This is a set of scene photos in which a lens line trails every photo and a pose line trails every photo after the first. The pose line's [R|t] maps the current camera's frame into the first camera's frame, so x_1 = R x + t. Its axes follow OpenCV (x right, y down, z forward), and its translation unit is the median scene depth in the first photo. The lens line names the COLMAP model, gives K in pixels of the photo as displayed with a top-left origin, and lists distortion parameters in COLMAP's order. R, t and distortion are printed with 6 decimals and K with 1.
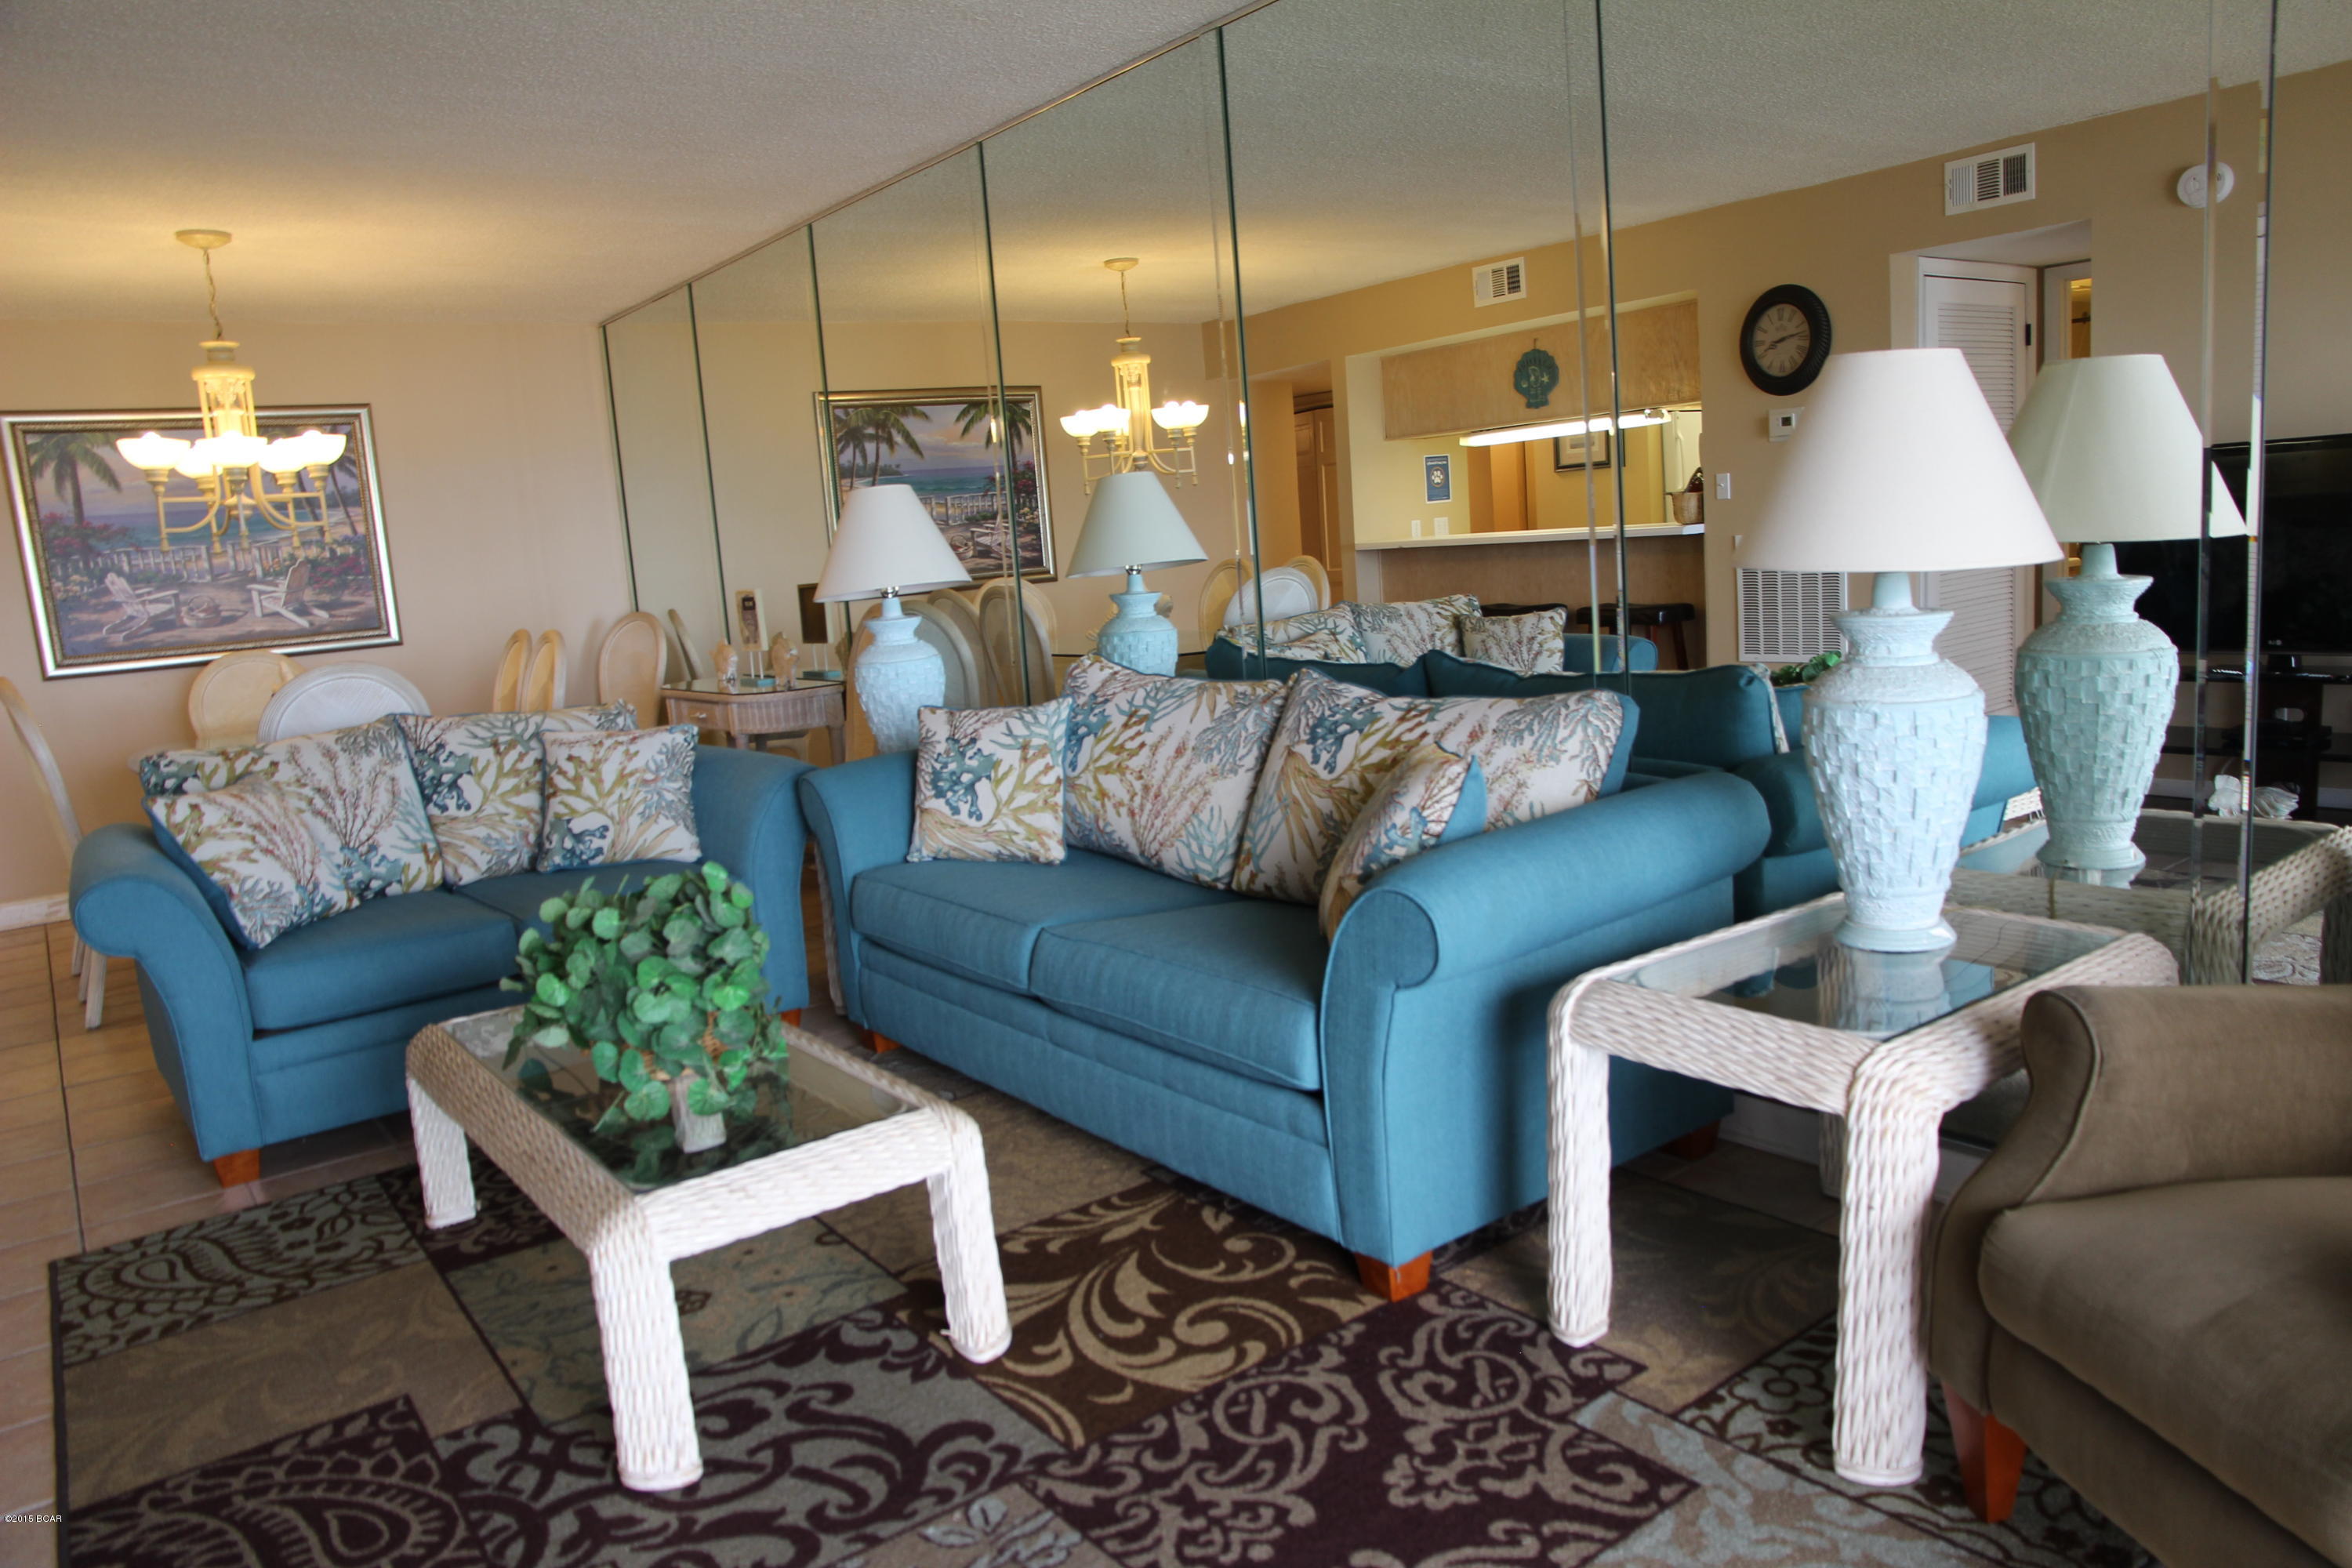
lens RADIAL K [[1625.9, 0, 1207.4], [0, 1625.9, 792.9], [0, 0, 1]] dist [-0.116540, 0.088779]
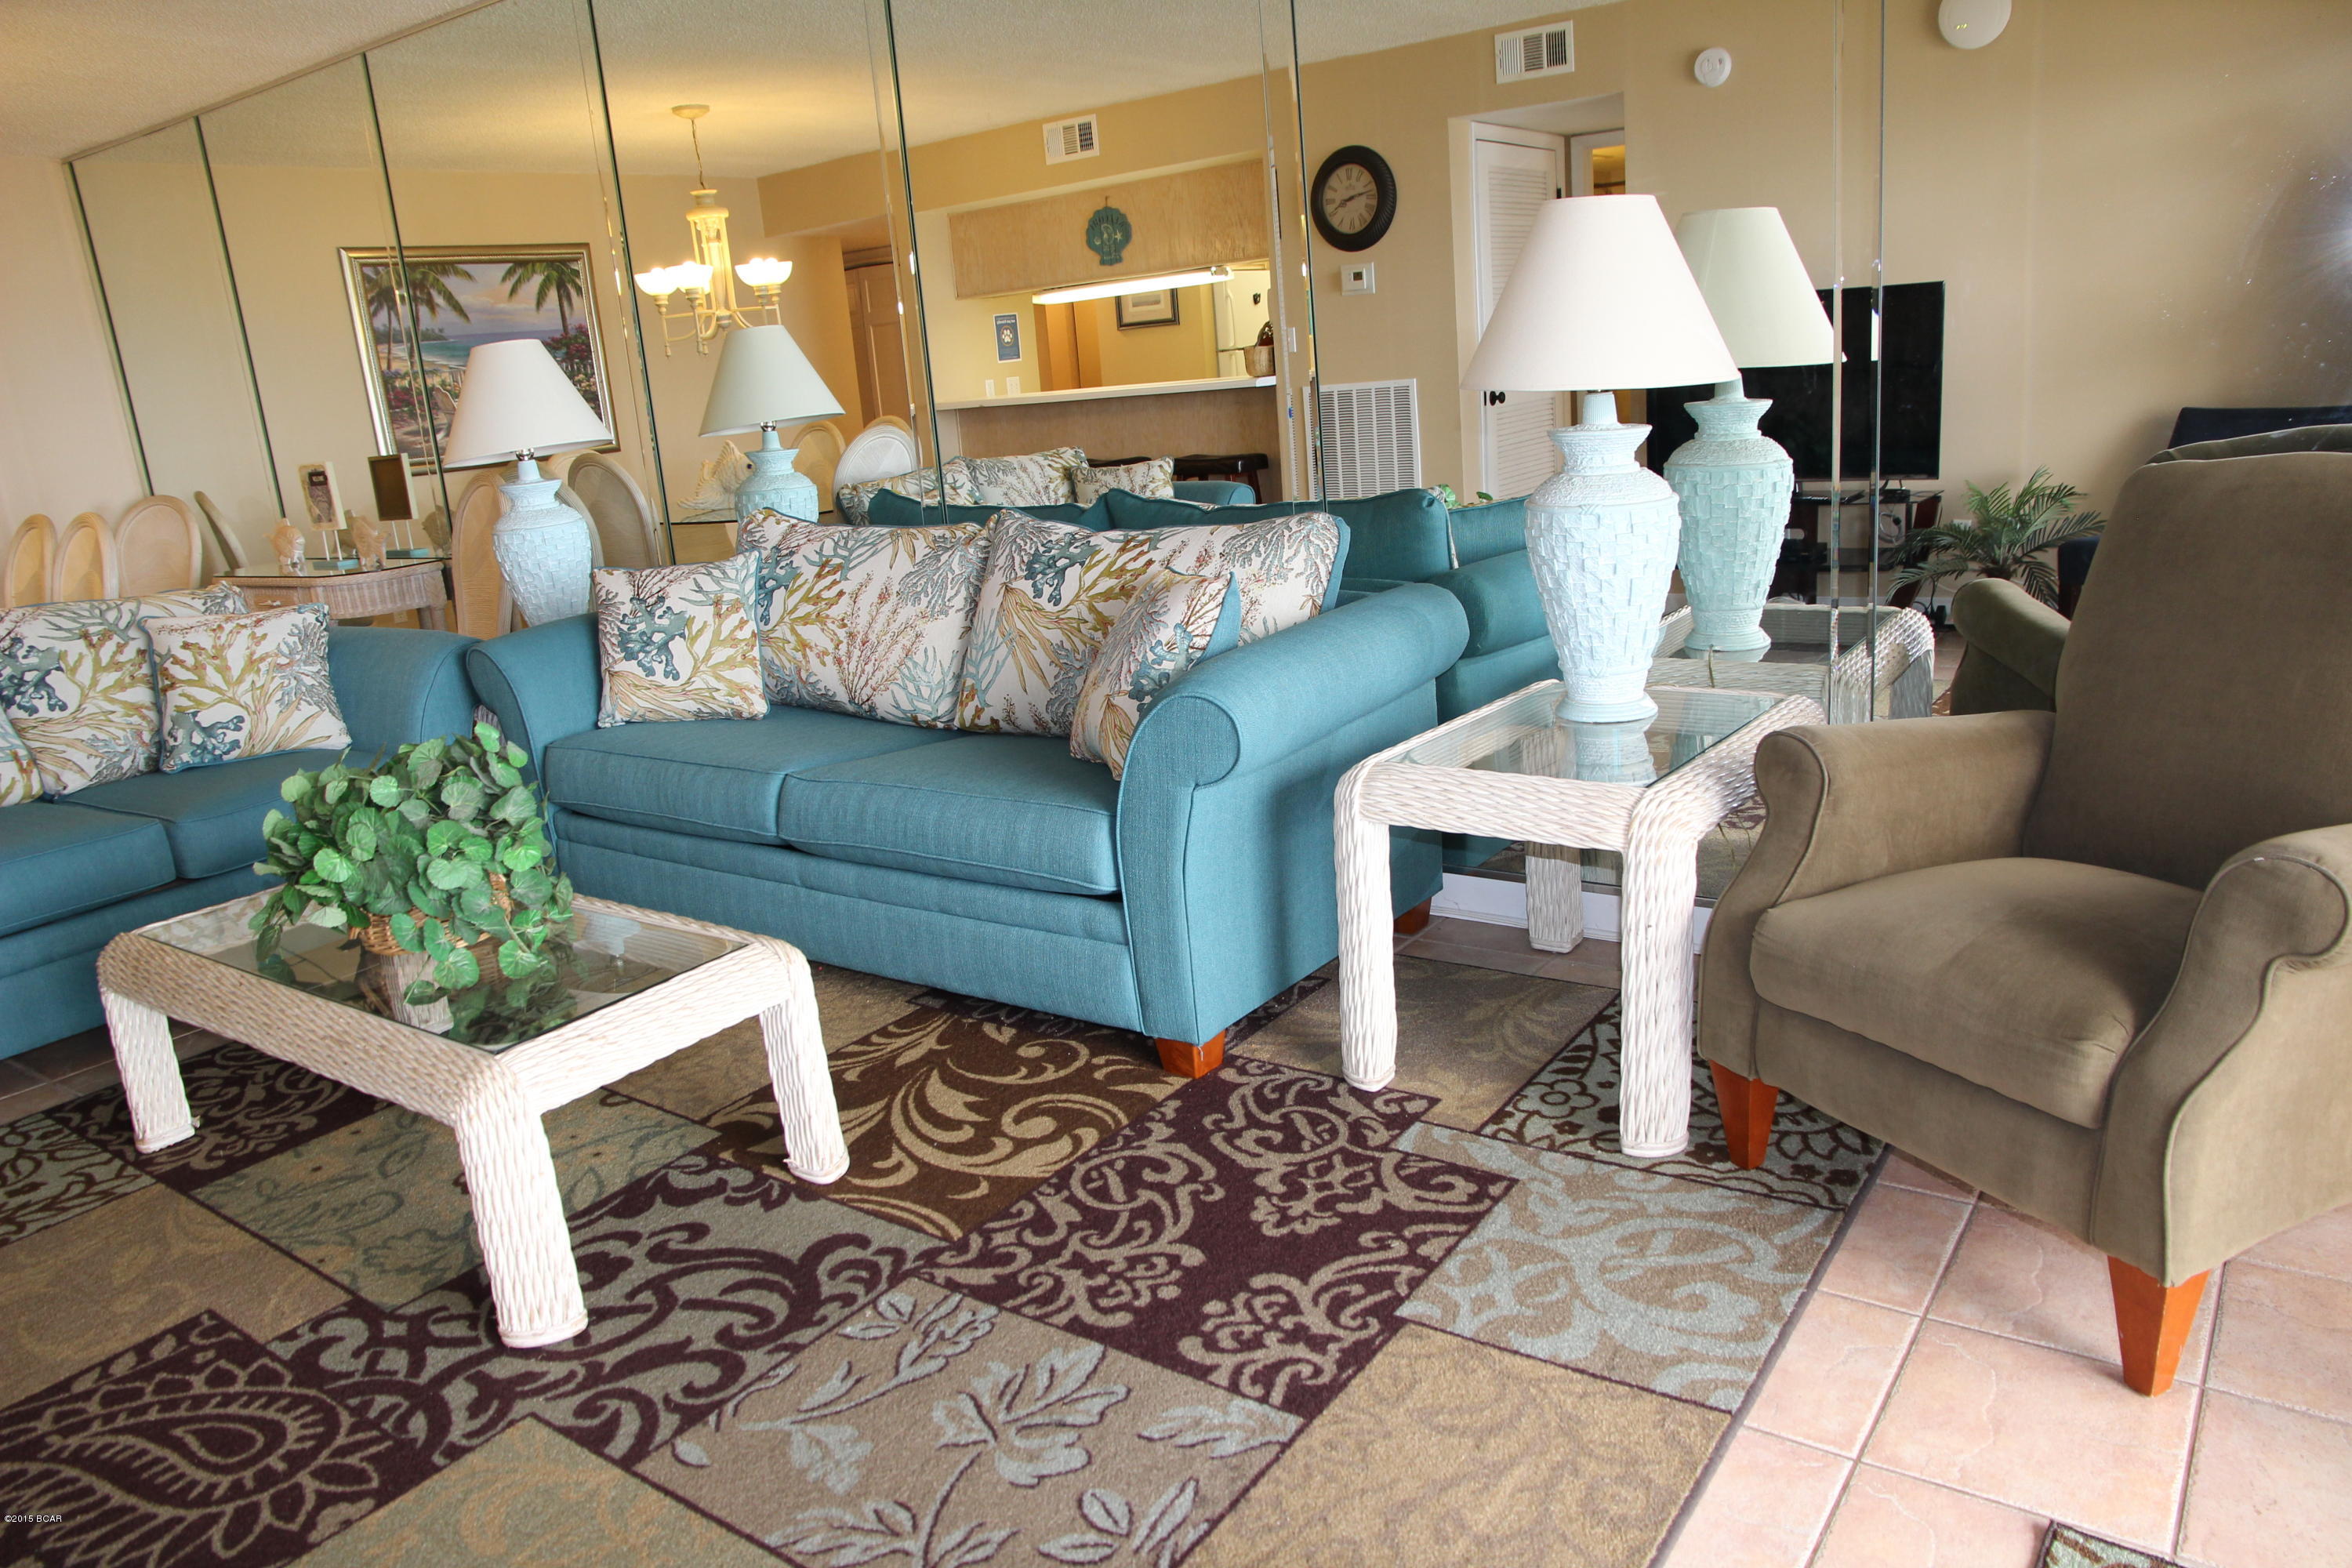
lens RADIAL K [[1616.5, 0, 1198.2], [0, 1616.5, 797.0], [0, 0, 1]] dist [-0.114998, 0.084842]
pose [[0.956446, -0.080407, 0.280616, -0.103952], [0.057195, 0.994301, 0.089965, 0.016840], [-0.286251, -0.069997, 0.955595, -0.018985]]
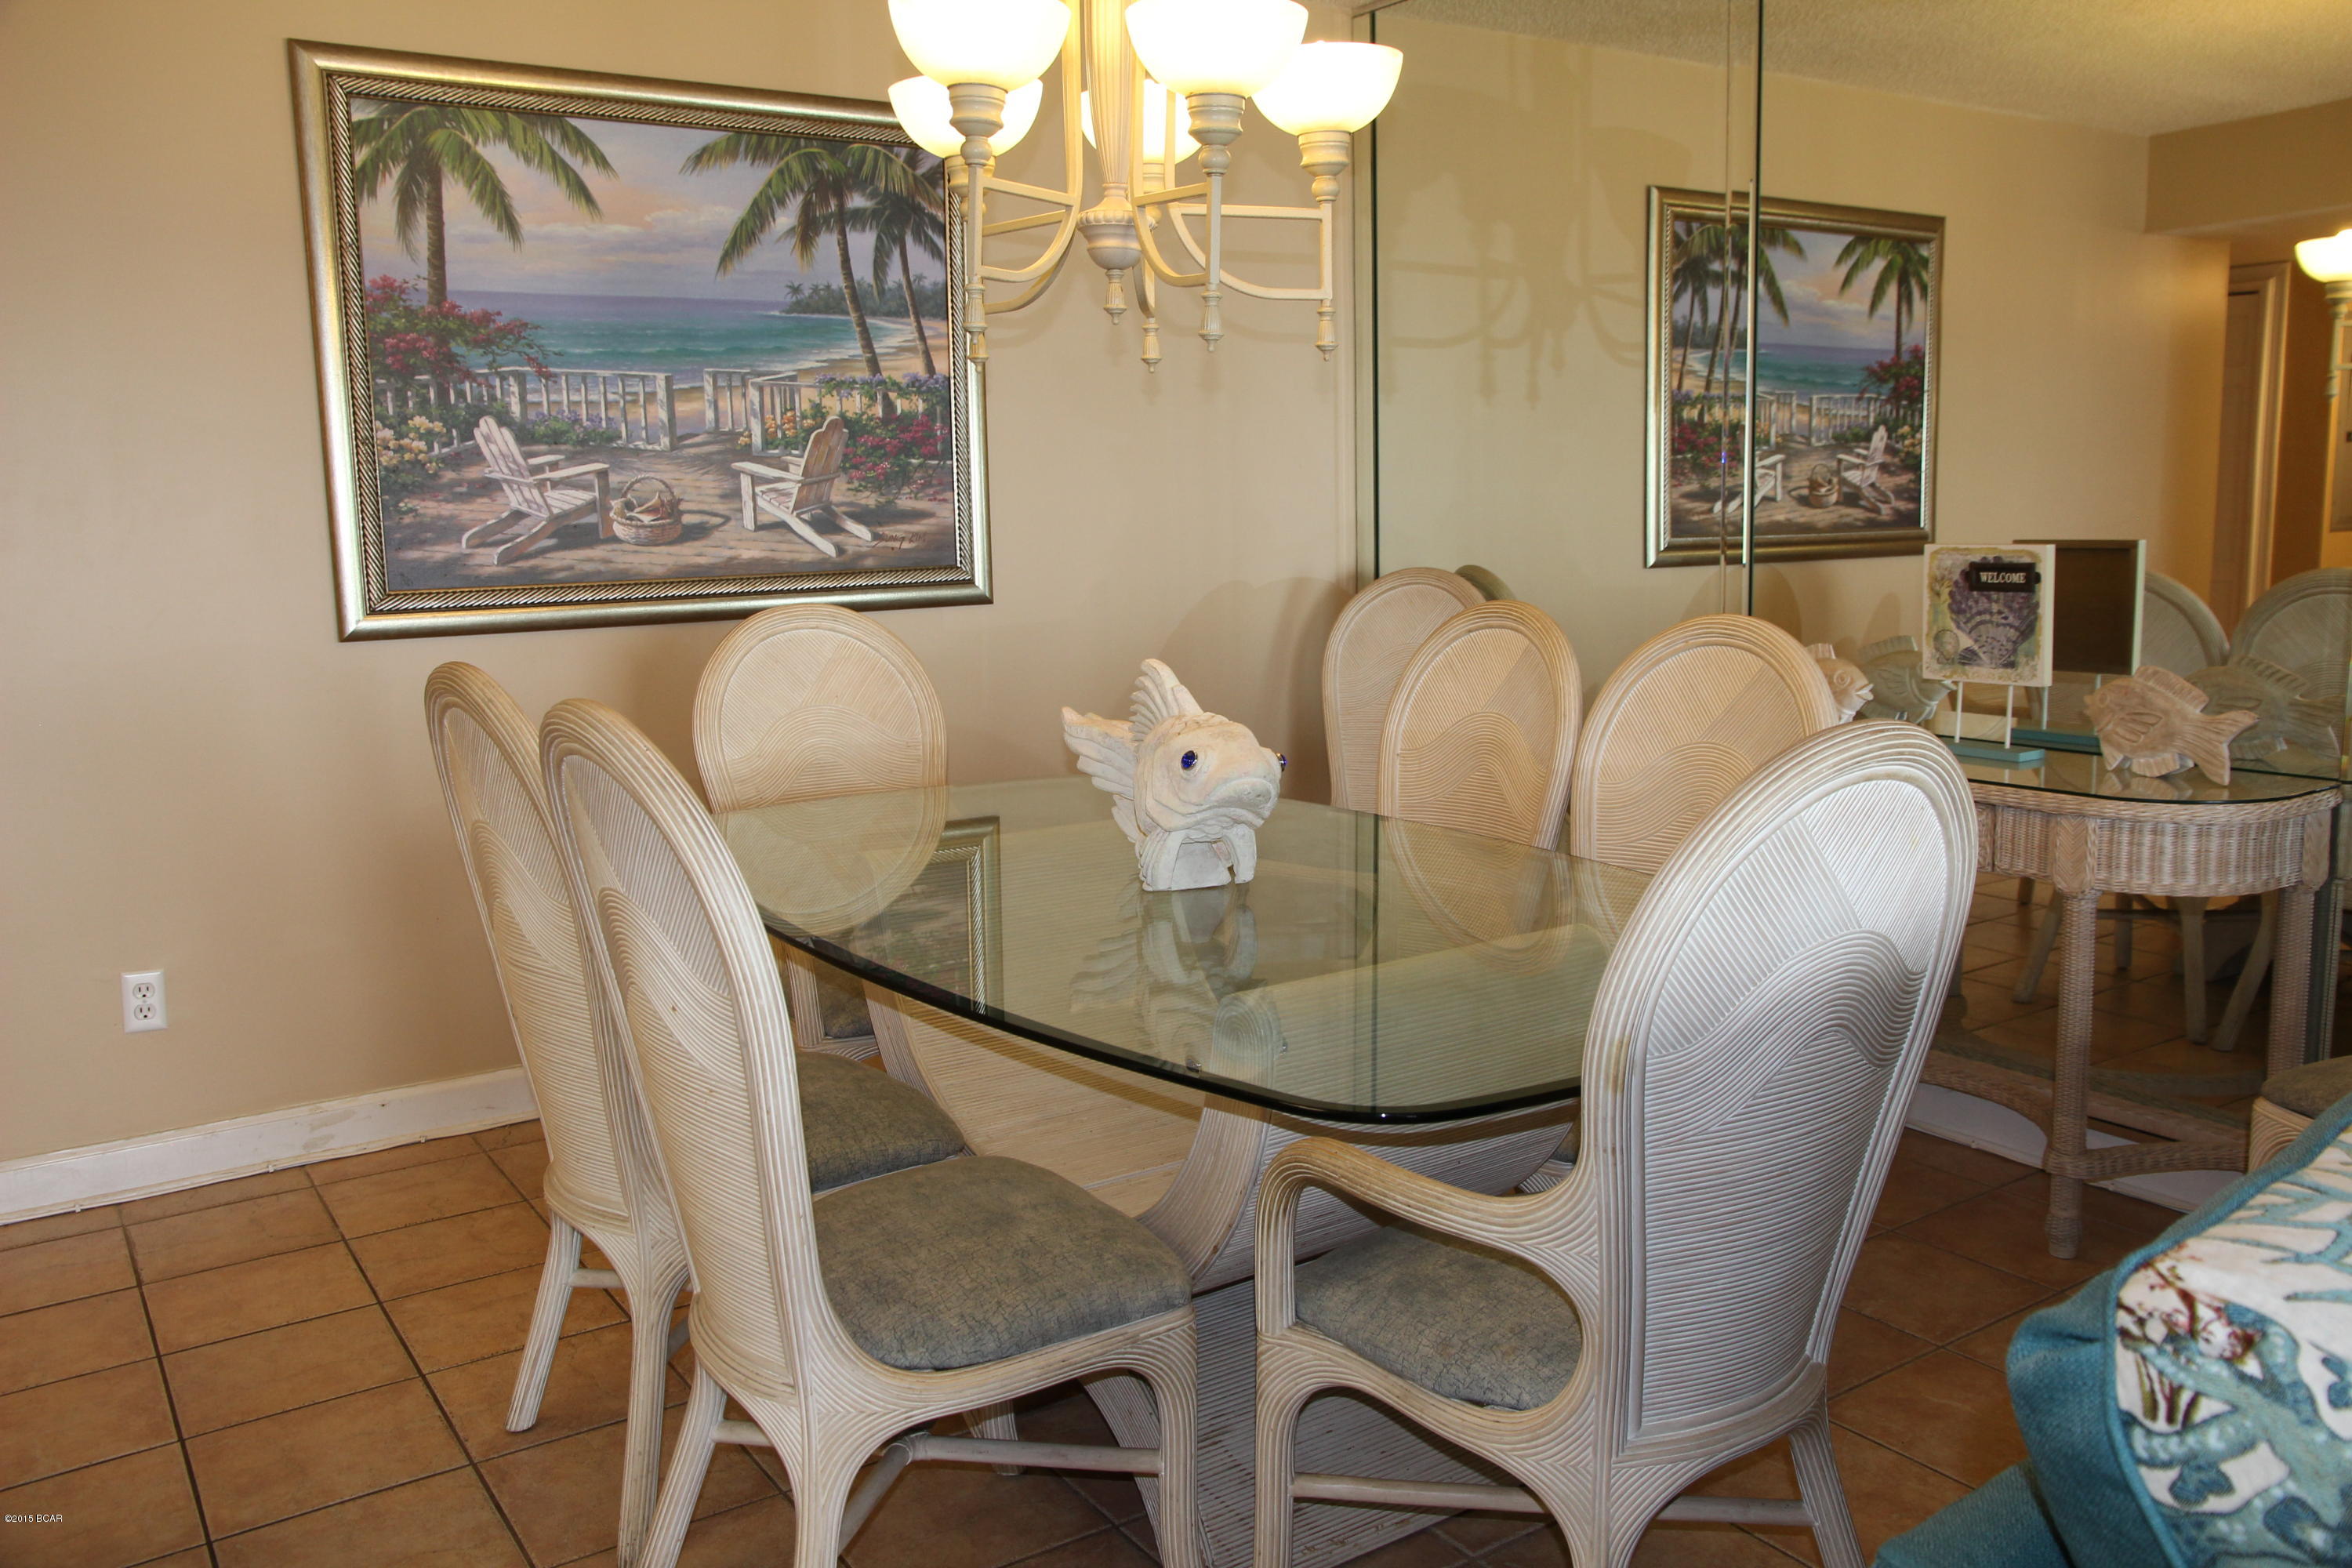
lens RADIAL K [[1851.5, 0, 1199.3], [0, 1851.5, 768.8], [0, 0, 1]] dist [-0.076079, 0.092717]
pose [[0.996409, 0.065495, -0.053667, -0.701259], [-0.065869, 0.997815, -0.005233, -0.073536], [0.053207, 0.008749, 0.998545, 0.728218]]
